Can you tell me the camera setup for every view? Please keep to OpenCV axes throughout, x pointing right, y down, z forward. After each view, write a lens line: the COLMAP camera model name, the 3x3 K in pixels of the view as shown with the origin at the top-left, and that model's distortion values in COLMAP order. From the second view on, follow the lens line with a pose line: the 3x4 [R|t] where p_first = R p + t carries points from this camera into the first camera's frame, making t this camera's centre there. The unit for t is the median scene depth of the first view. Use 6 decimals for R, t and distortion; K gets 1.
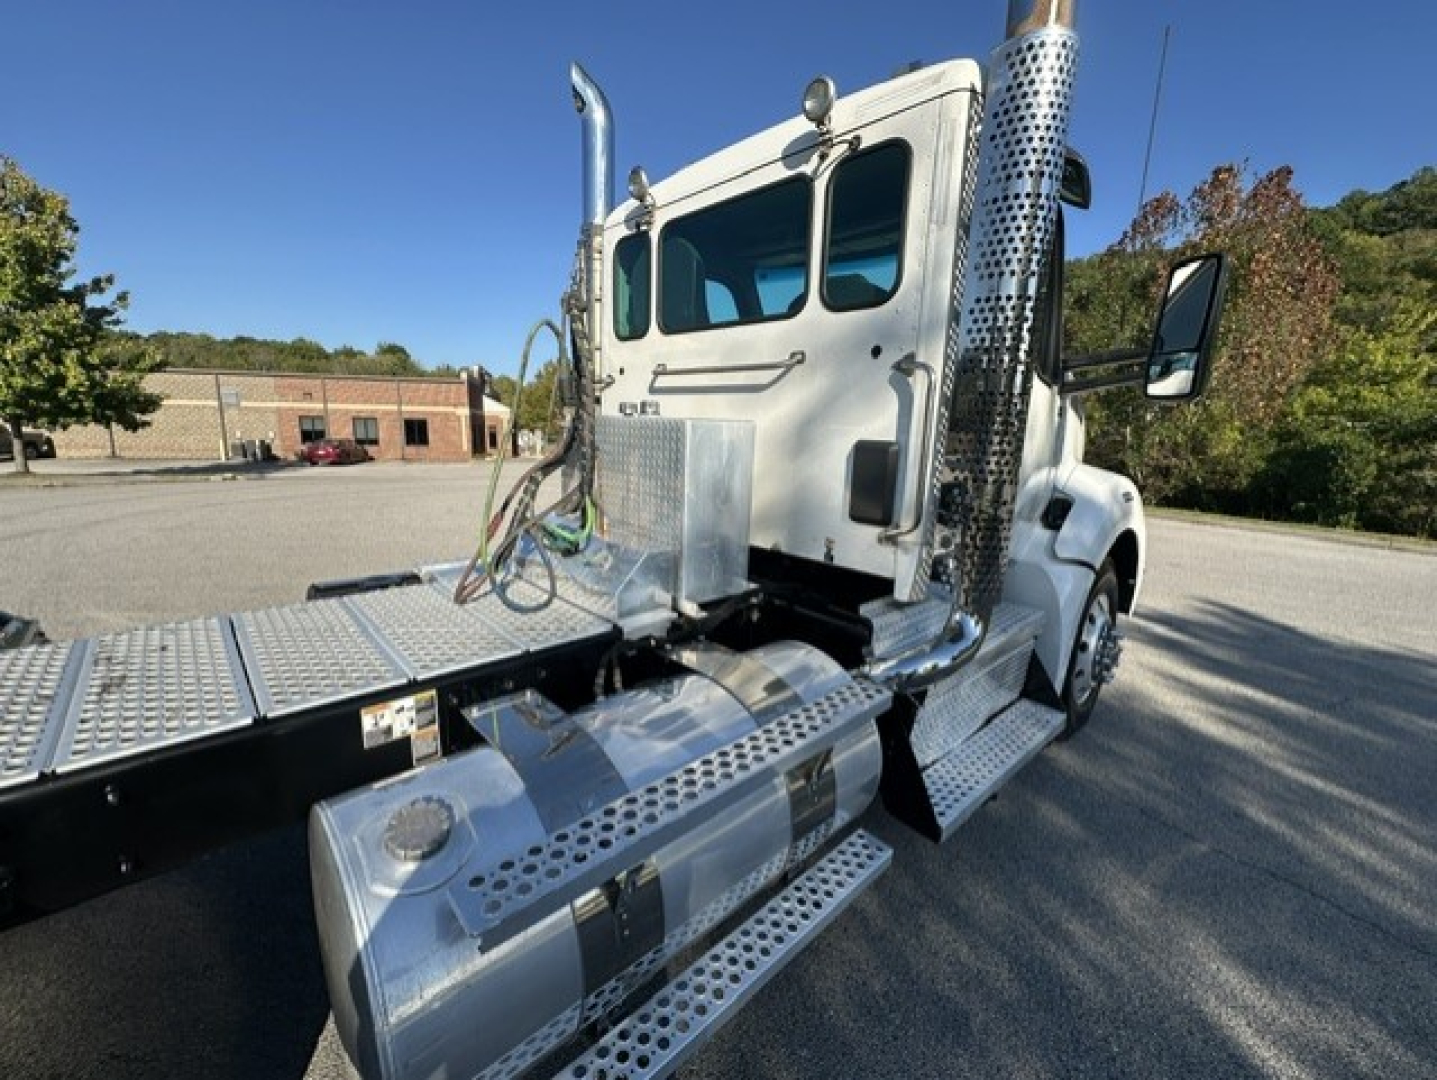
lens RADIAL K [[578.2, 0, 720.0], [0, 578.2, 537.5], [0, 0, 1]] dist [-0.001333, -0.000416]
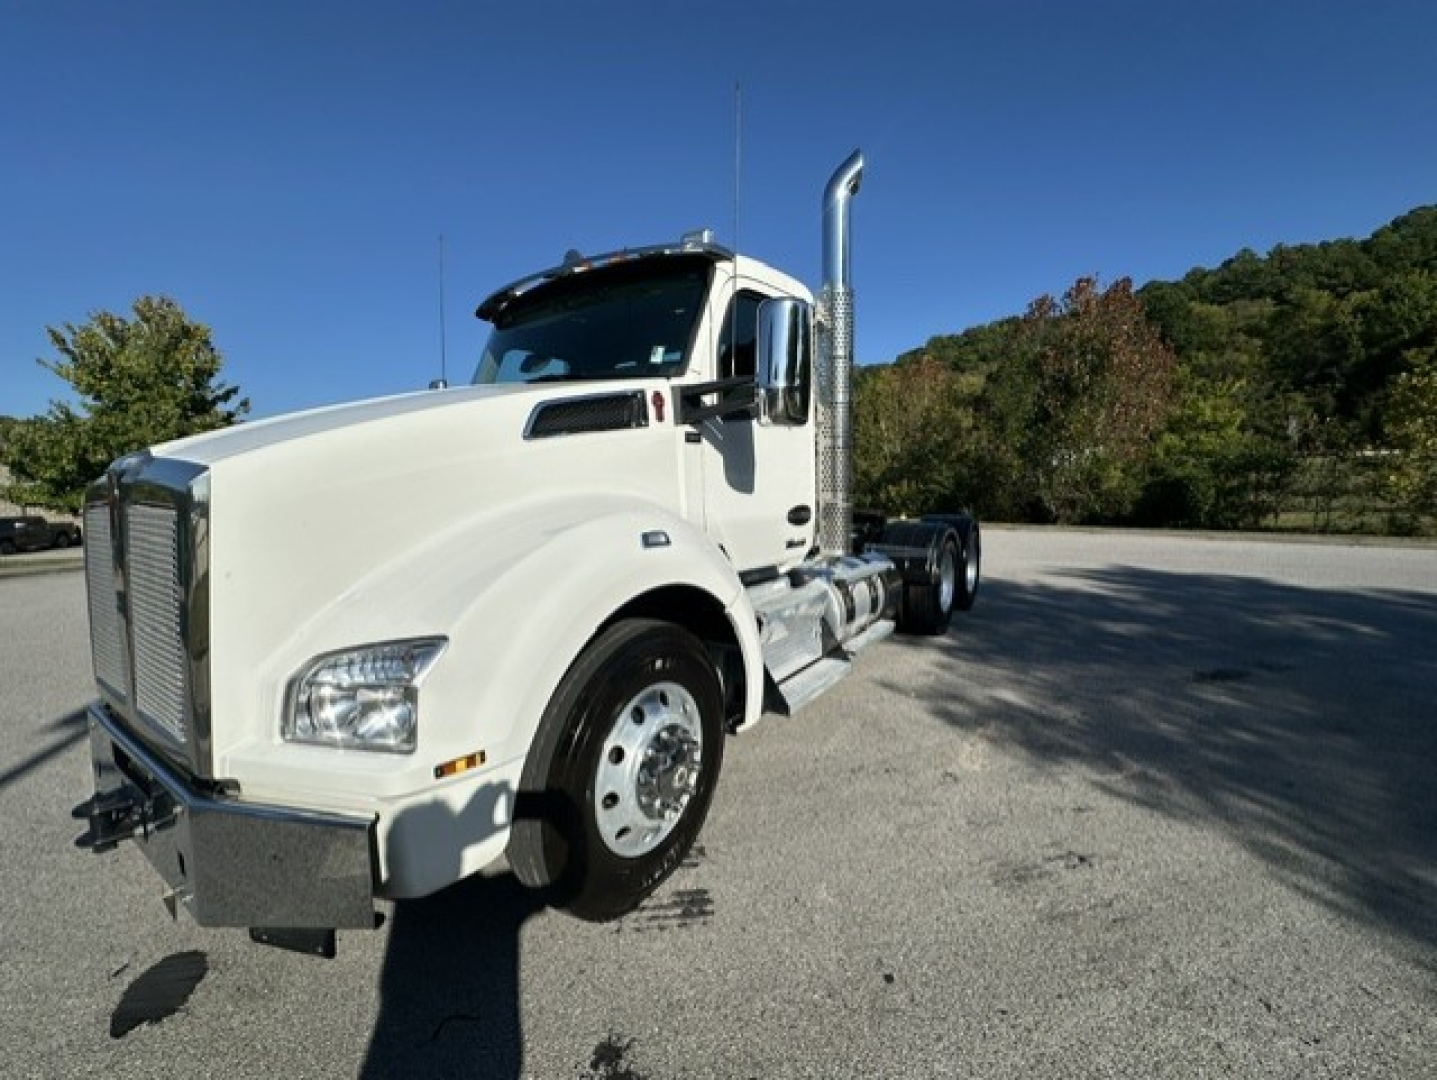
lens RADIAL K [[586.8, 0, 718.6], [0, 586.8, 537.1], [0, 0, 1]] dist [-0.000469, -0.000102]
pose [[0.993258, -0.056437, 0.101255, -0.147939], [0.066768, 0.992570, -0.101721, 0.041480], [-0.094762, 0.107795, 0.989647, -0.213057]]
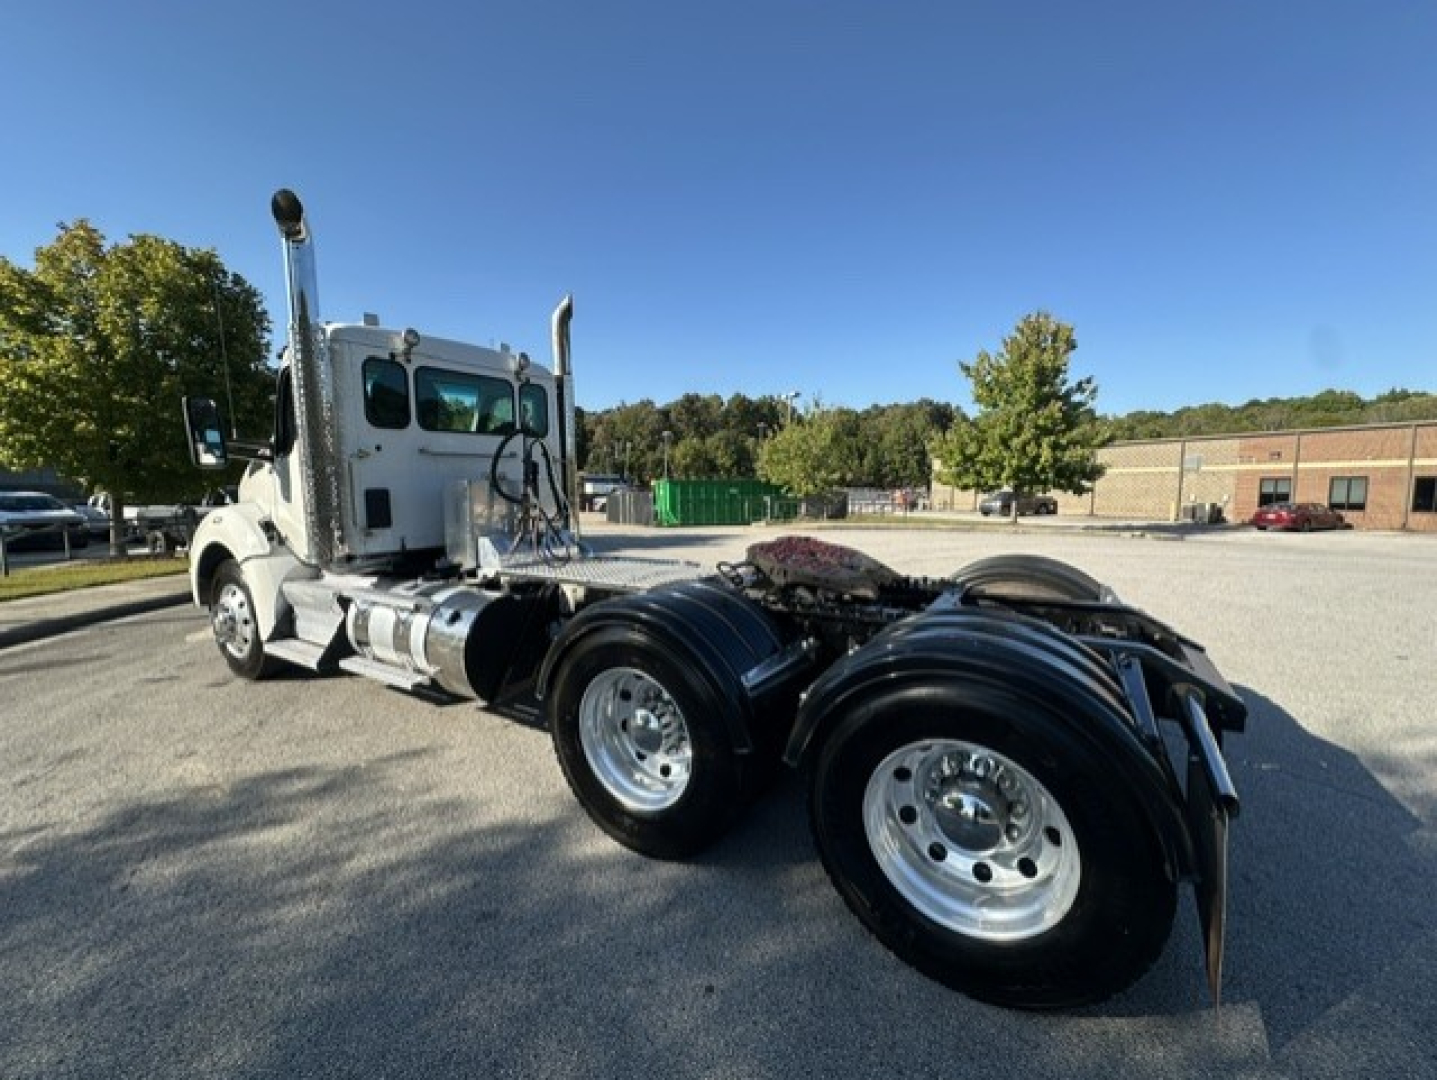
lens RADIAL K [[571.9, 0, 718.5], [0, 571.9, 540.0], [0, 0, 1]] dist [-0.001582, -0.000203]
pose [[0.136906, 0.071529, -0.987998, 0.097292], [-0.173637, 0.983680, 0.047156, -0.005284], [0.975247, 0.165098, 0.147092, 0.044446]]
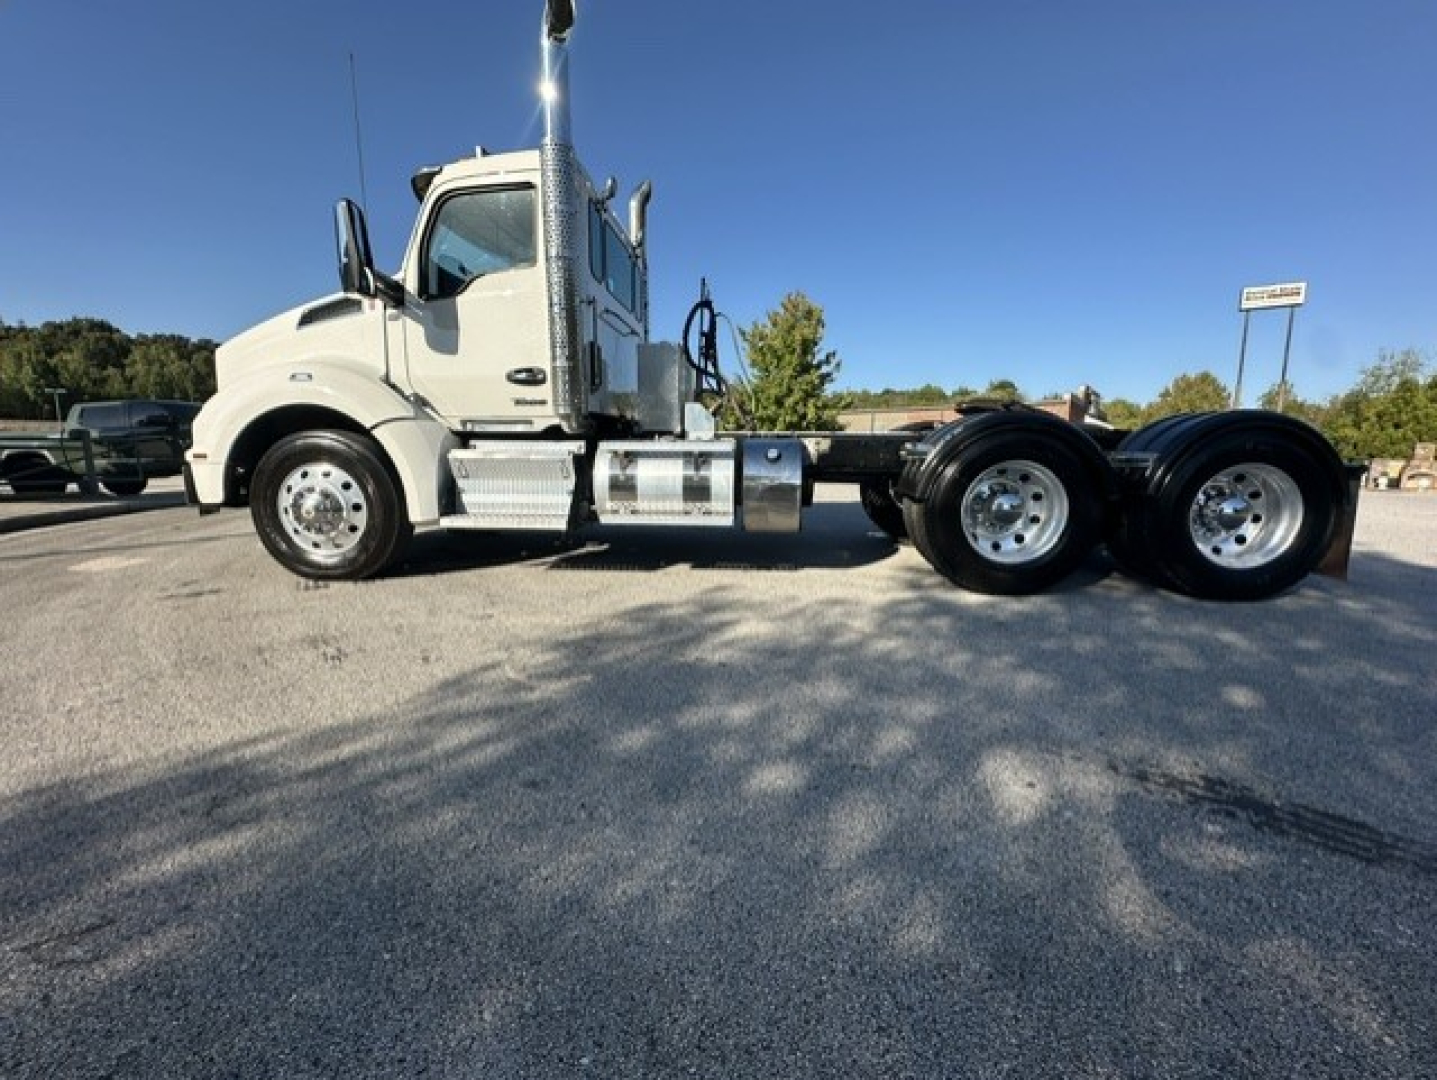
lens RADIAL K [[574.6, 0, 711.6], [0, 574.6, 538.8], [0, 0, 1]] dist [0.000192, -0.000068]
pose [[0.575397, 0.098768, -0.811889, 0.068486], [-0.142200, 0.989644, 0.019612, 0.058602], [0.805418, 0.104166, 0.583482, -0.110665]]
